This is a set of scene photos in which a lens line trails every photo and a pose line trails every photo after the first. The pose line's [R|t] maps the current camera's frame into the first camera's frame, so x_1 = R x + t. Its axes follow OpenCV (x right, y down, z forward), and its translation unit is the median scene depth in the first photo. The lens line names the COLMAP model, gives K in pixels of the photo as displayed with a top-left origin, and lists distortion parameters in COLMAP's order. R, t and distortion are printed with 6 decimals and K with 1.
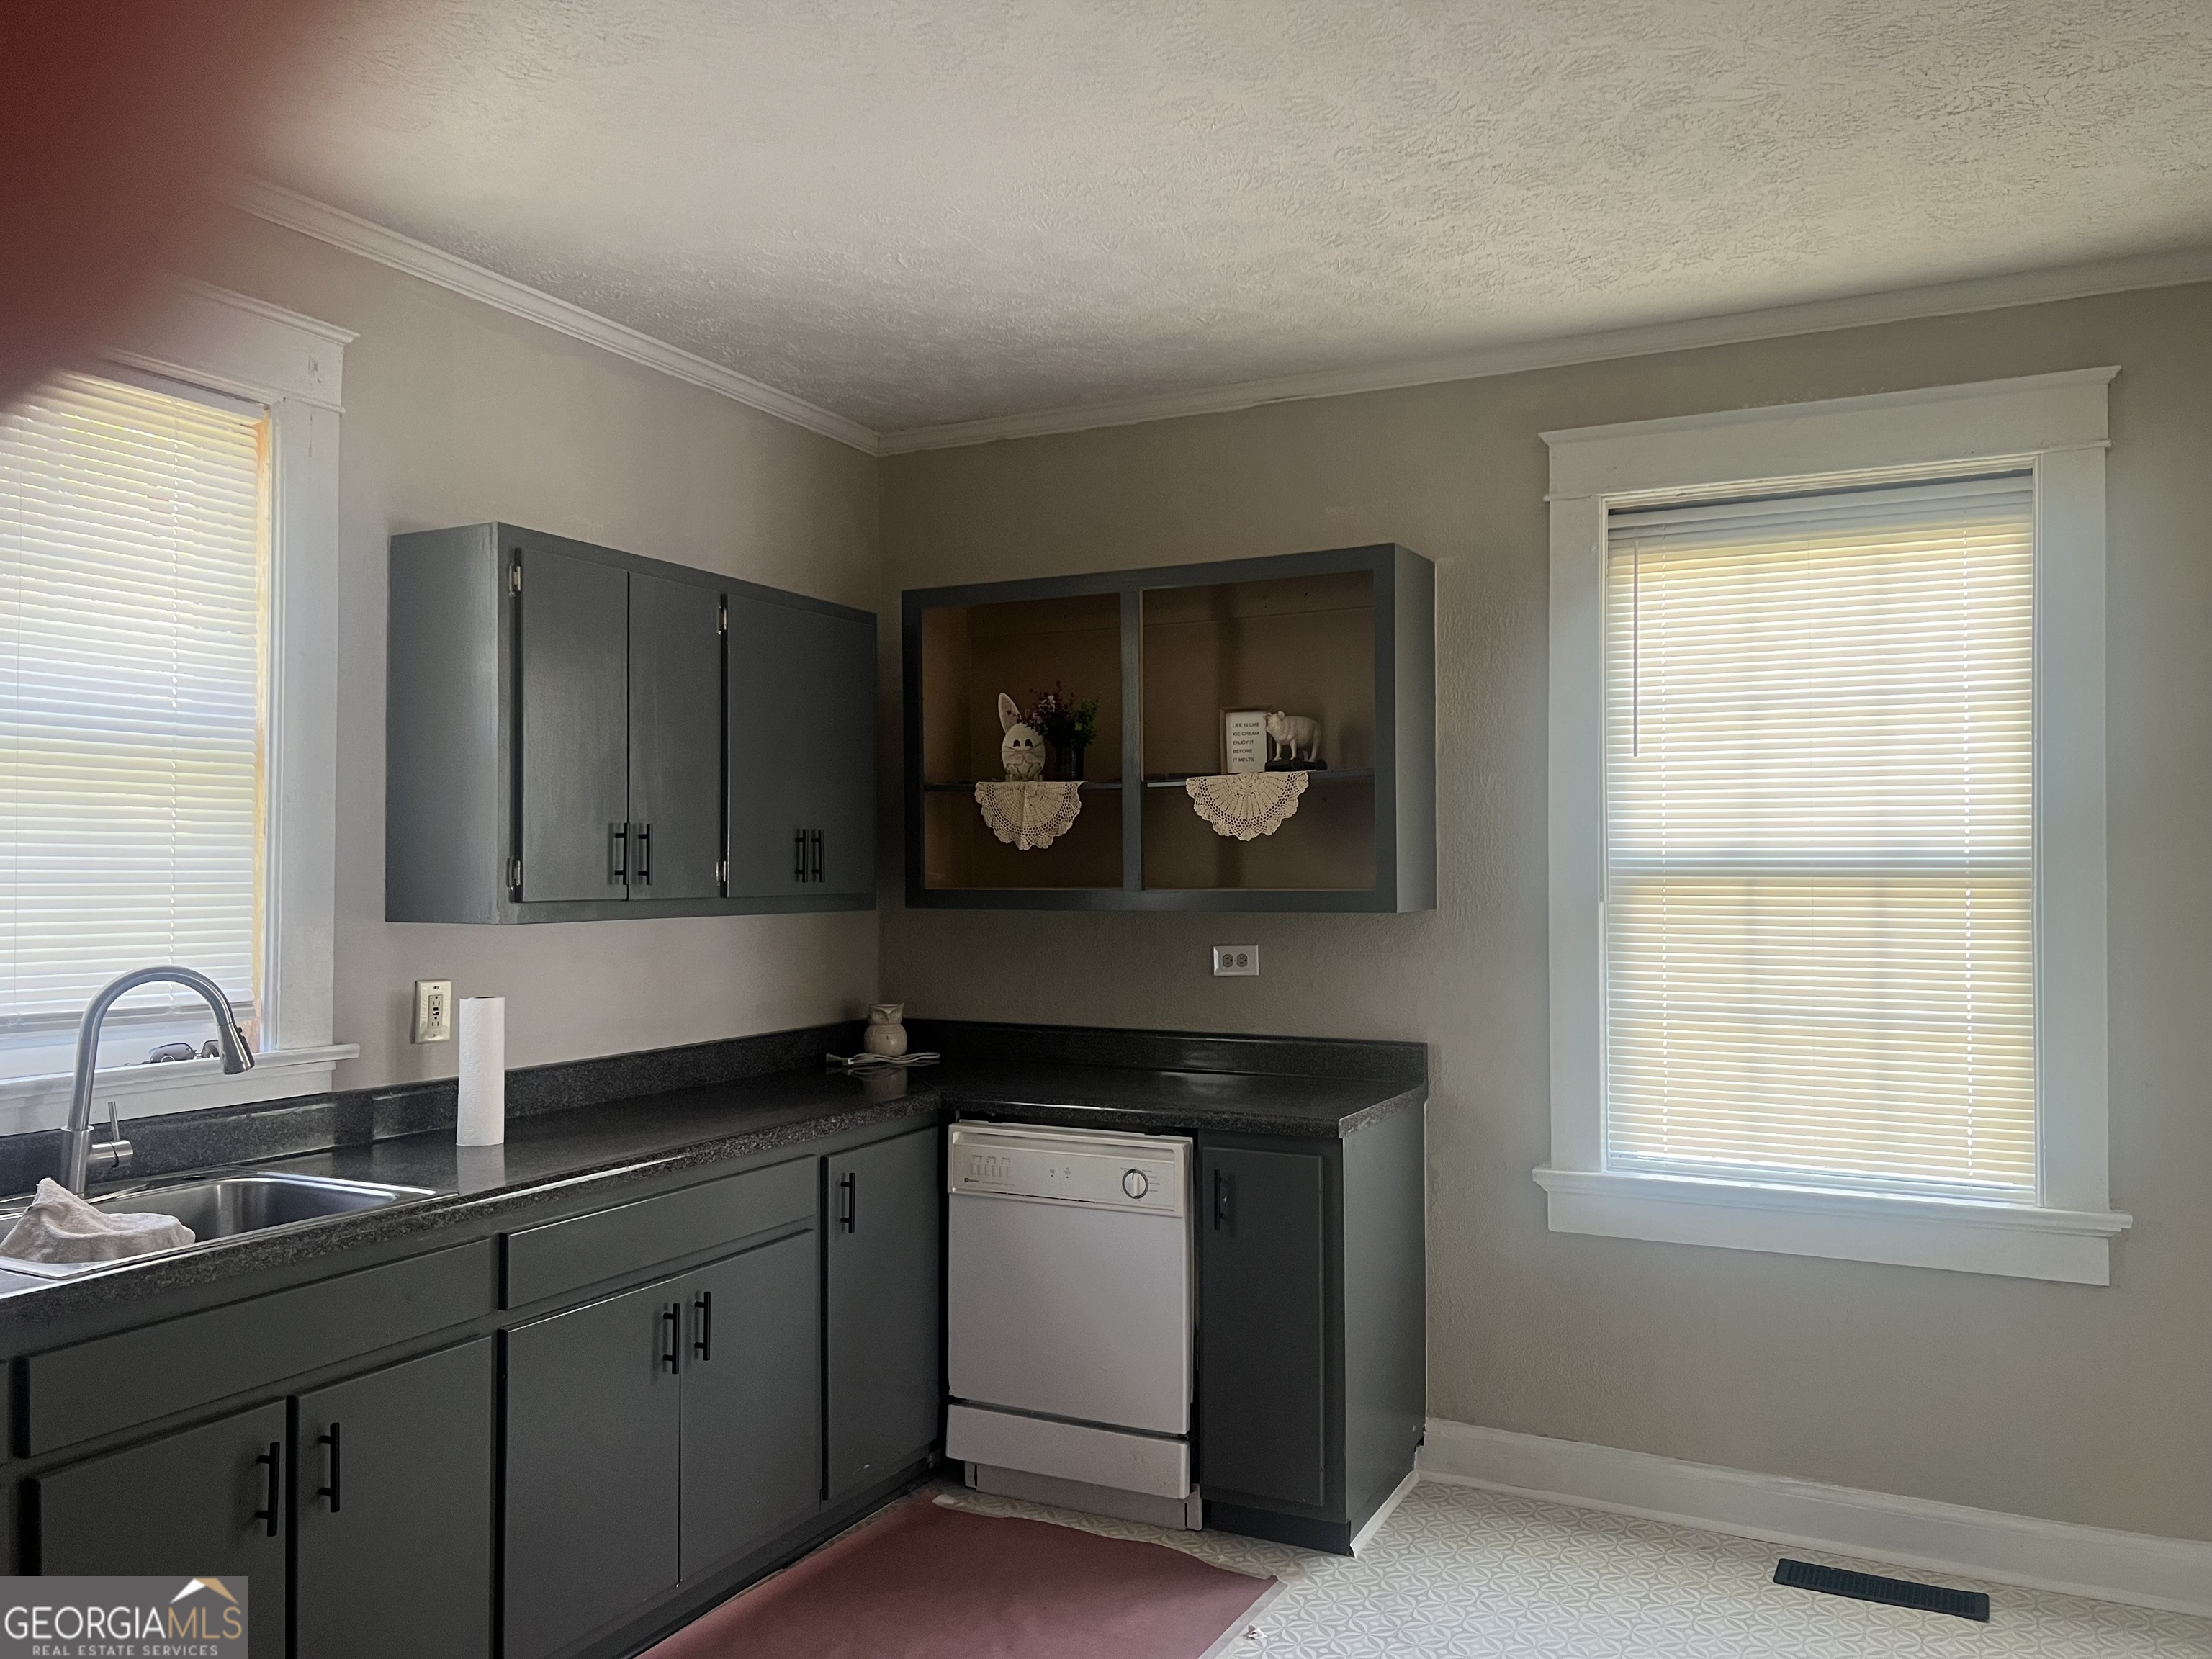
lens RADIAL K [[1659.6, 0, 1125.0], [0, 1659.6, 840.0], [0, 0, 1]] dist [0.057896, -0.060471]
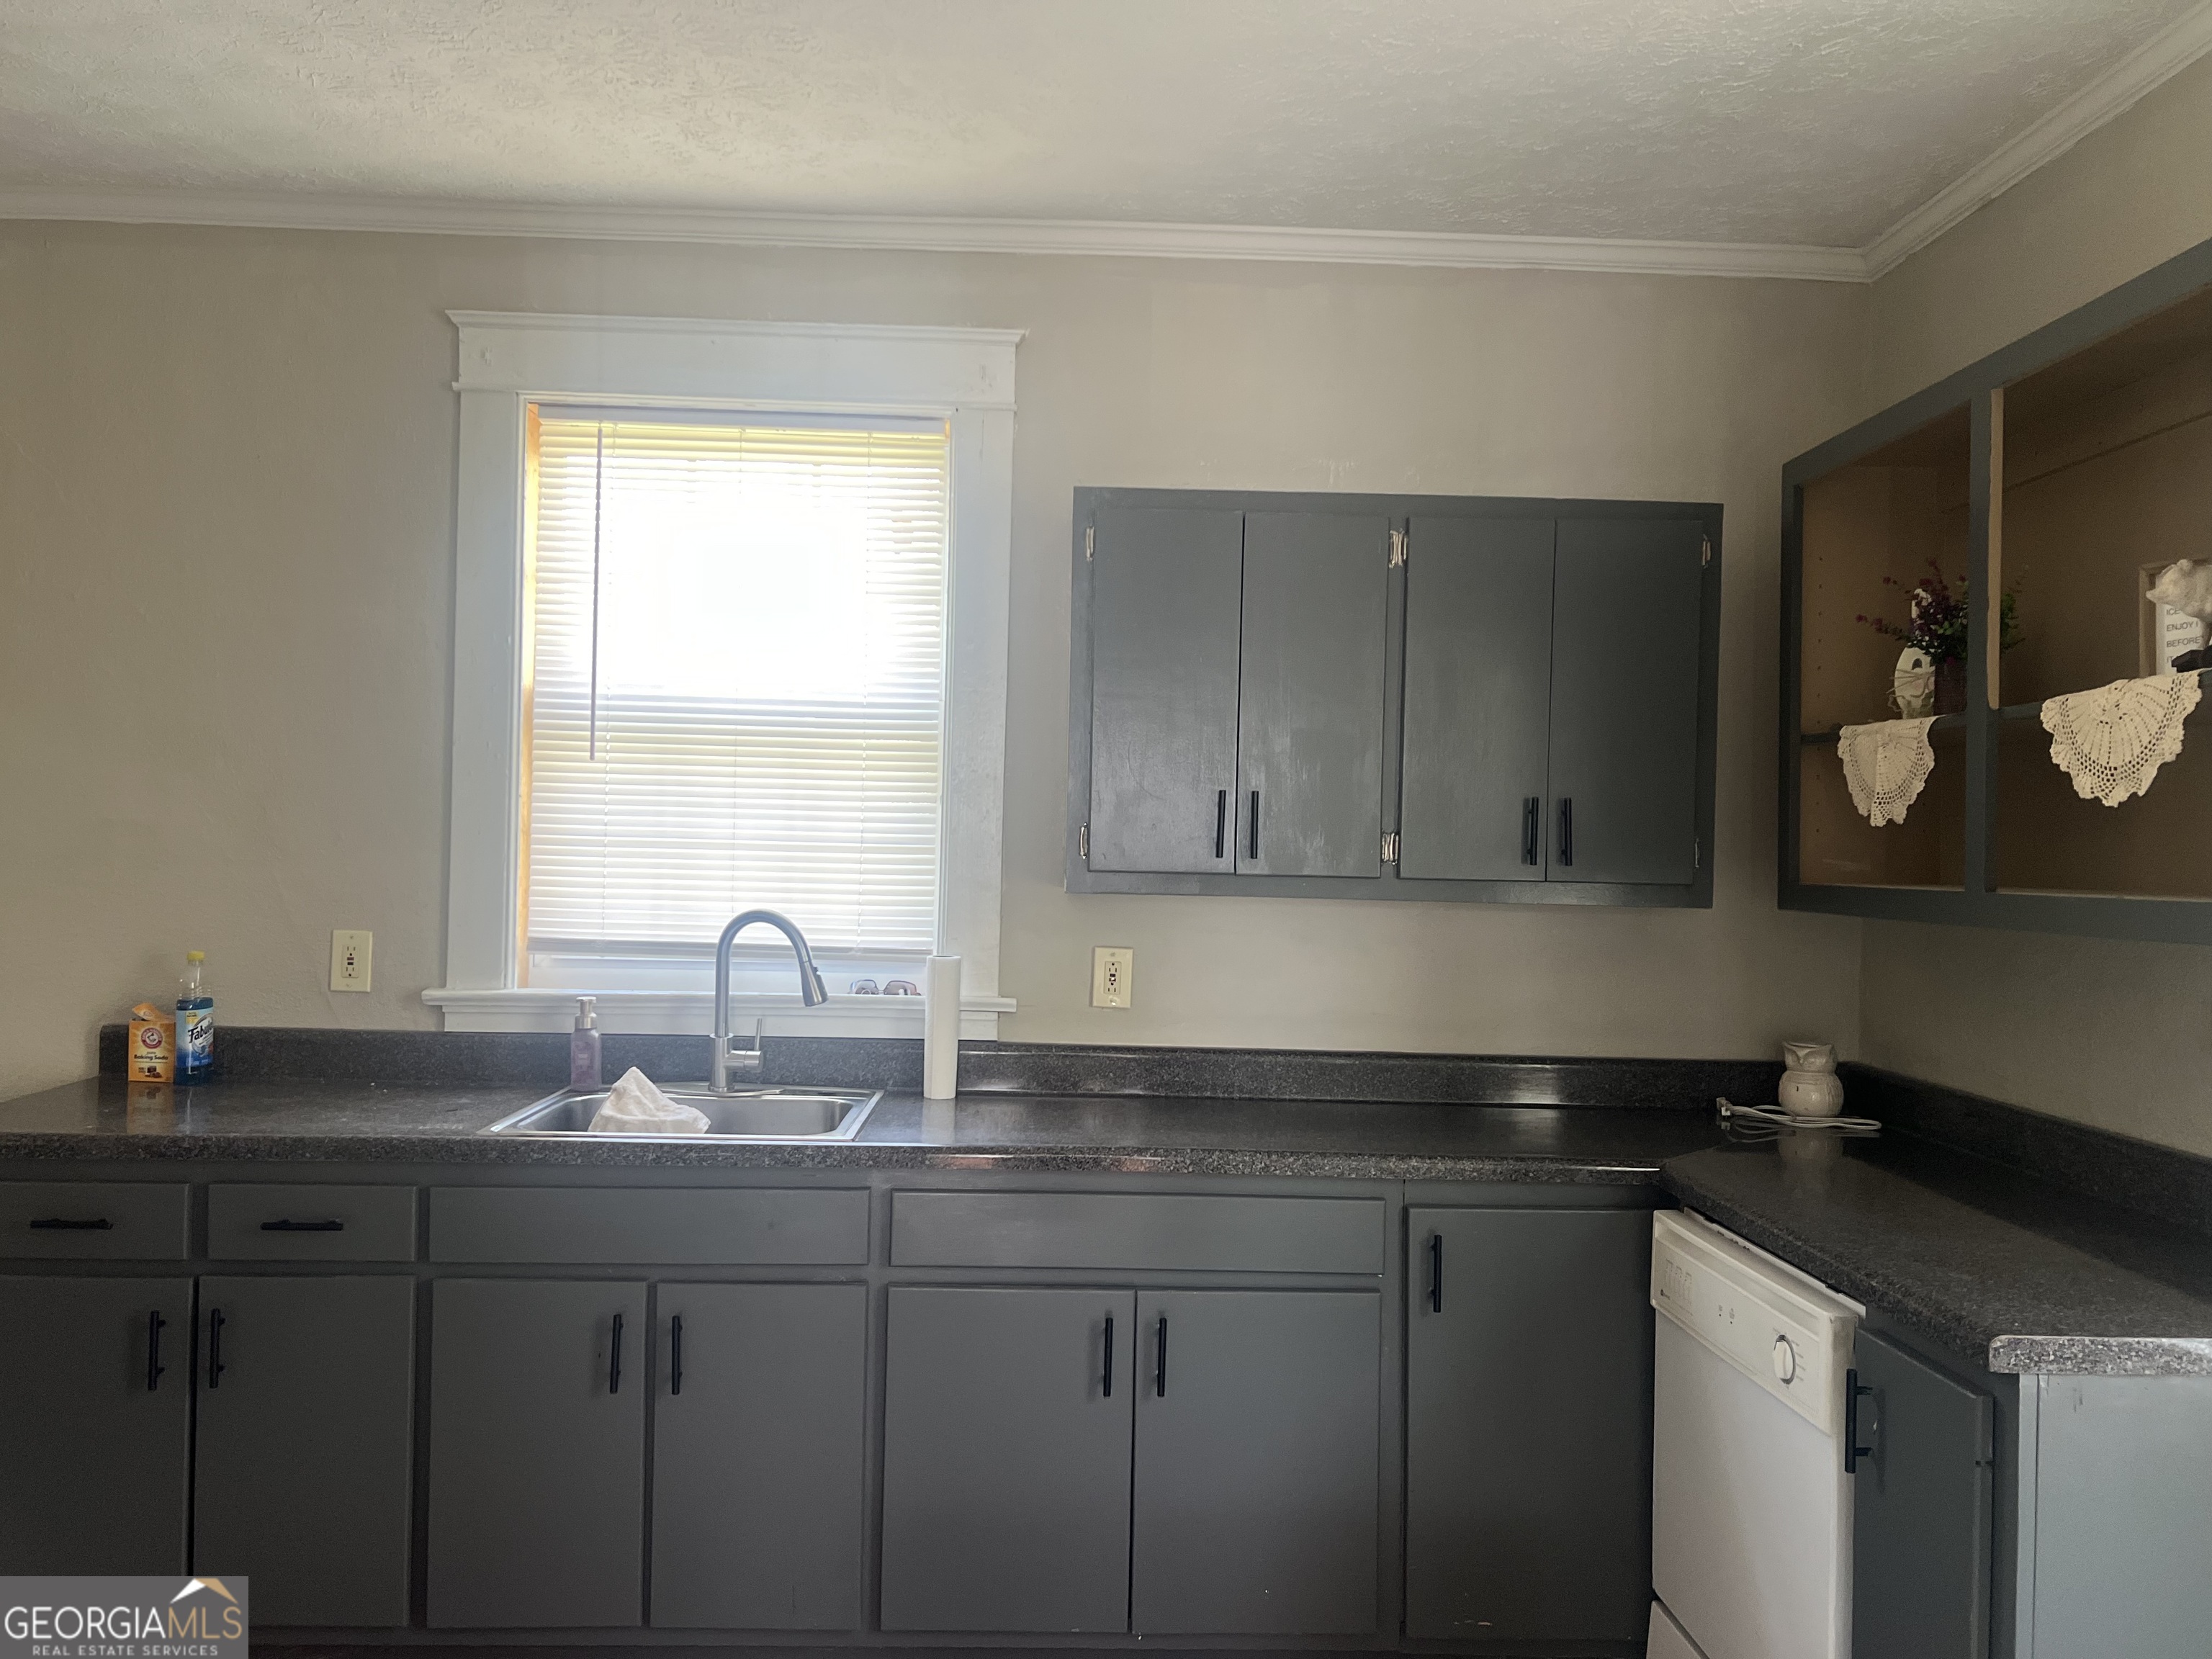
lens RADIAL K [[1659.6, 0, 1125.0], [0, 1659.6, 840.0], [0, 0, 1]] dist [0.057896, -0.060471]
pose [[0.473653, 0.007654, -0.880678, 0.434282], [-0.009132, 0.999951, 0.003778, 0.013224], [0.880664, 0.006253, 0.473700, 0.484513]]
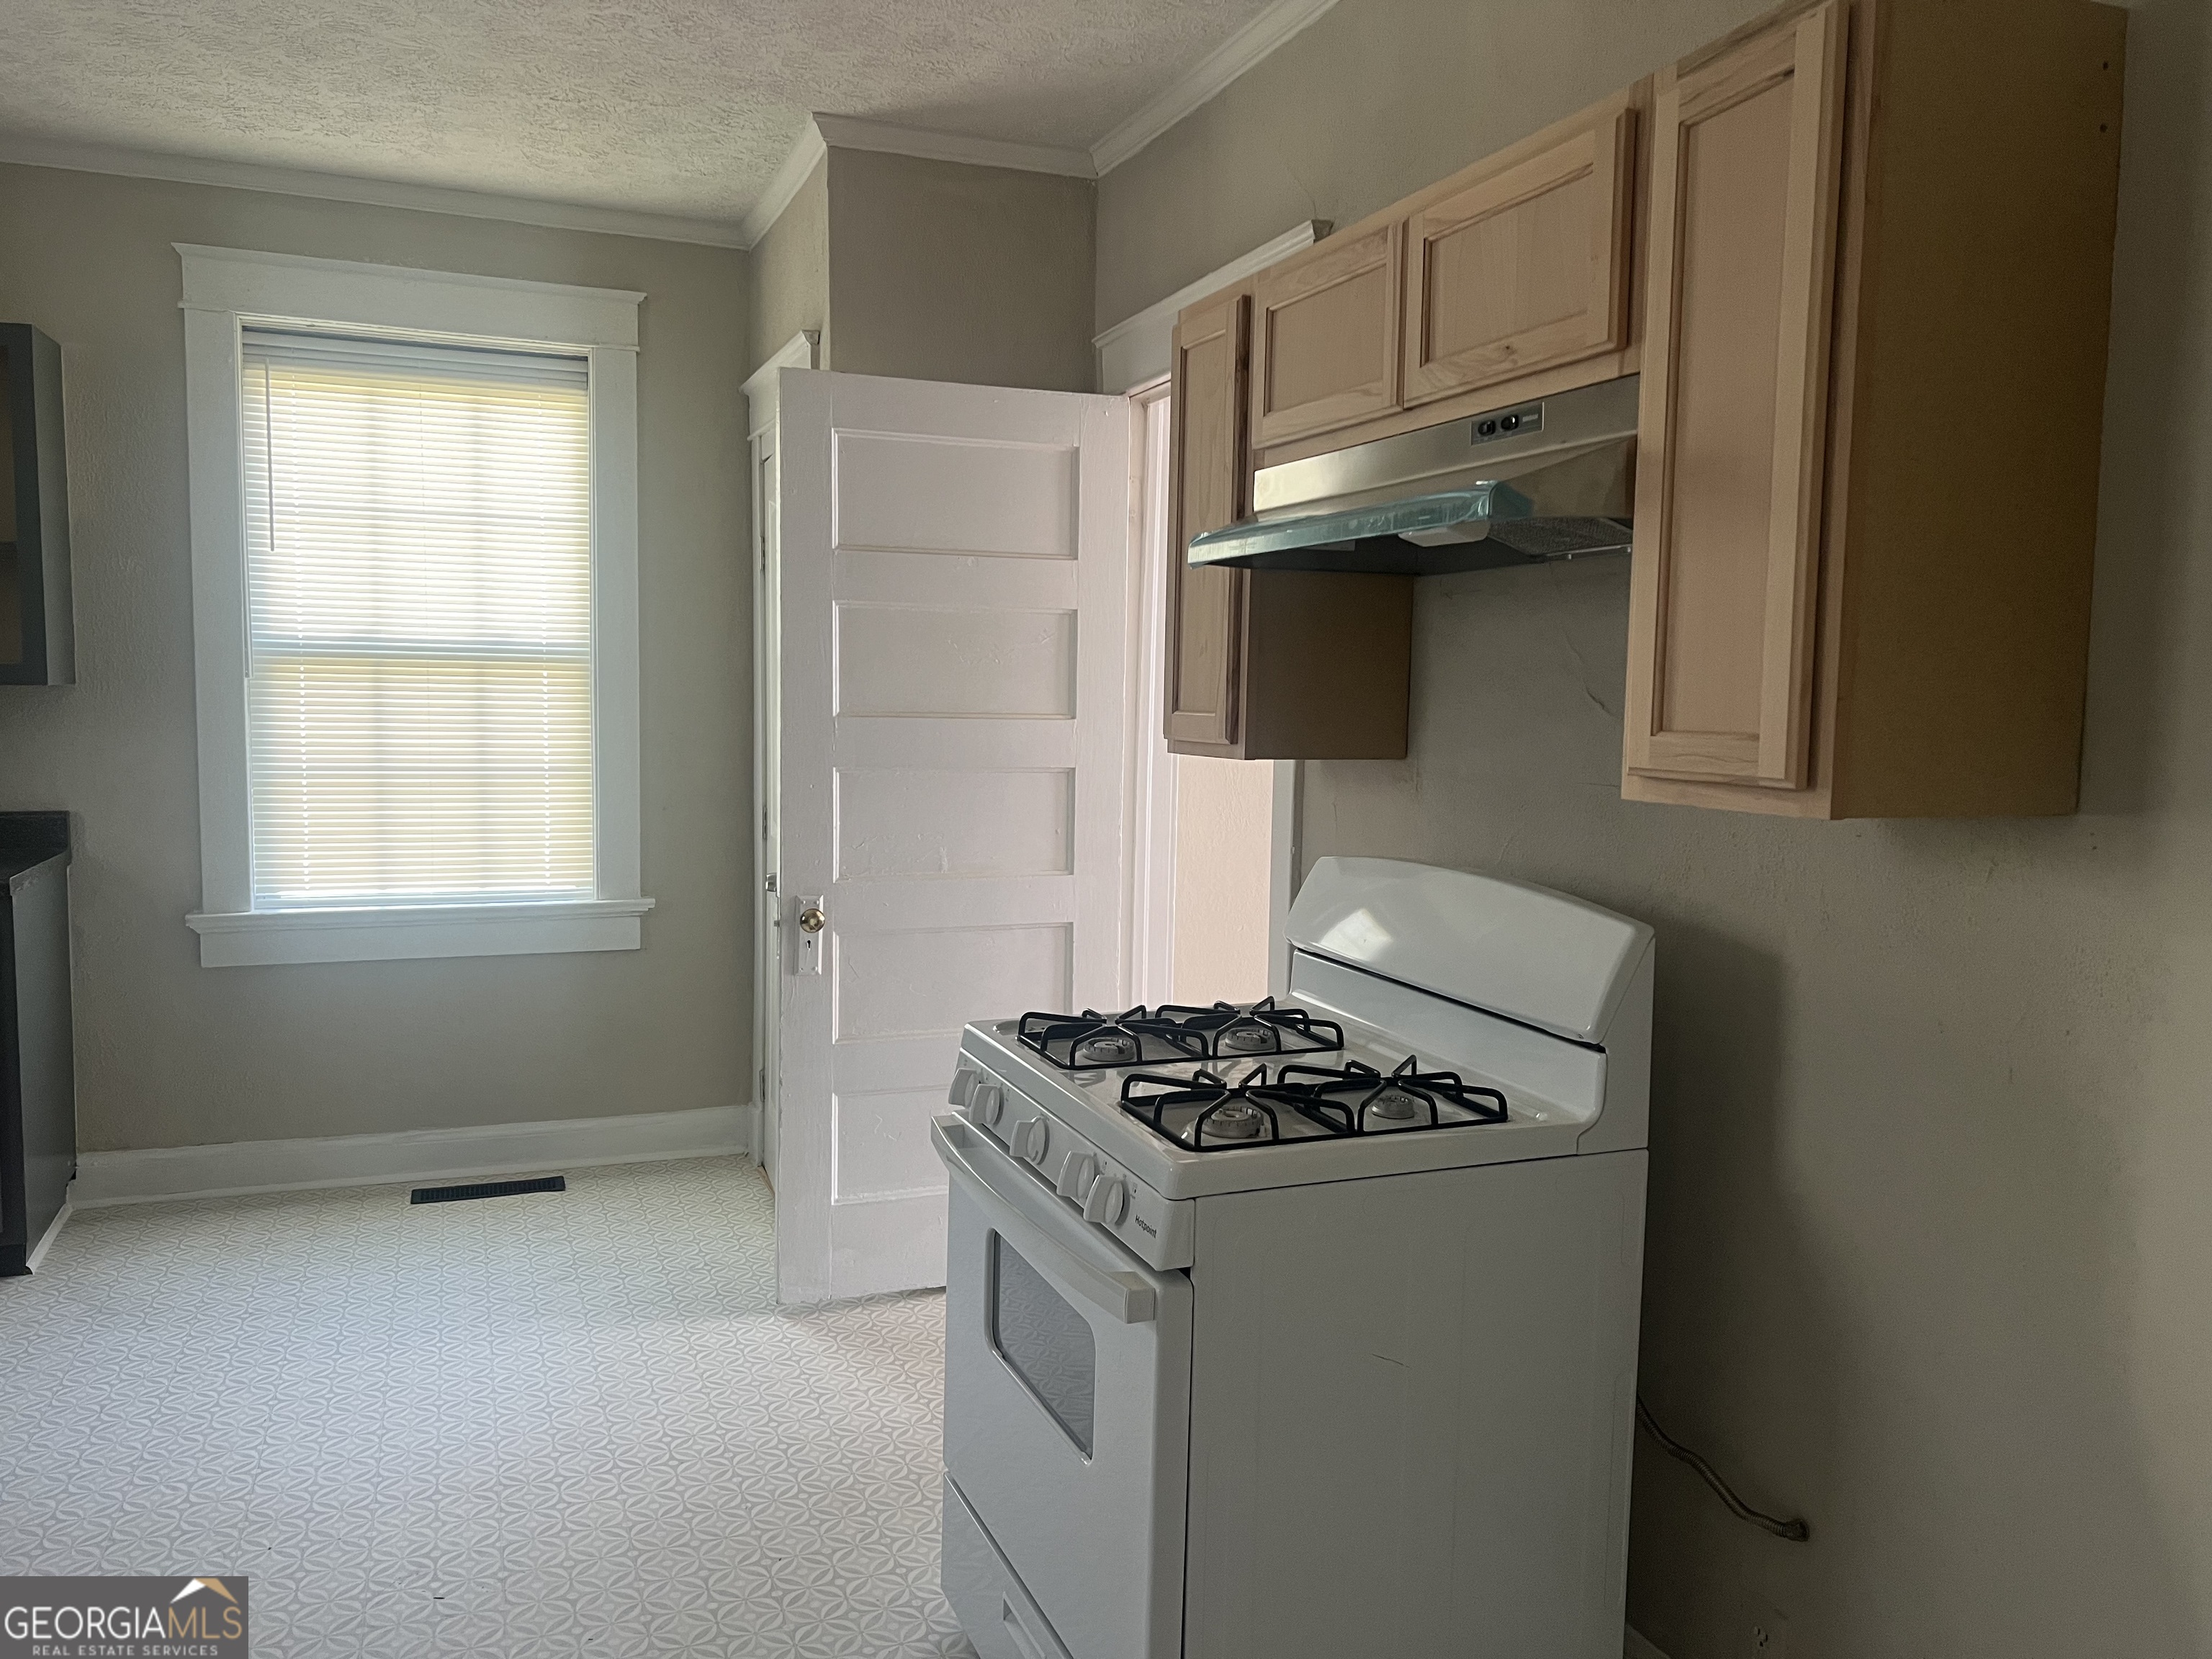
lens RADIAL K [[1659.6, 0, 1125.0], [0, 1659.6, 840.0], [0, 0, 1]] dist [0.057896, -0.060471]
pose [[0.658906, -0.059639, 0.749857, -0.191648], [-0.029514, 0.994035, 0.104994, 0.009196], [-0.751646, -0.091313, 0.653216, -0.219367]]
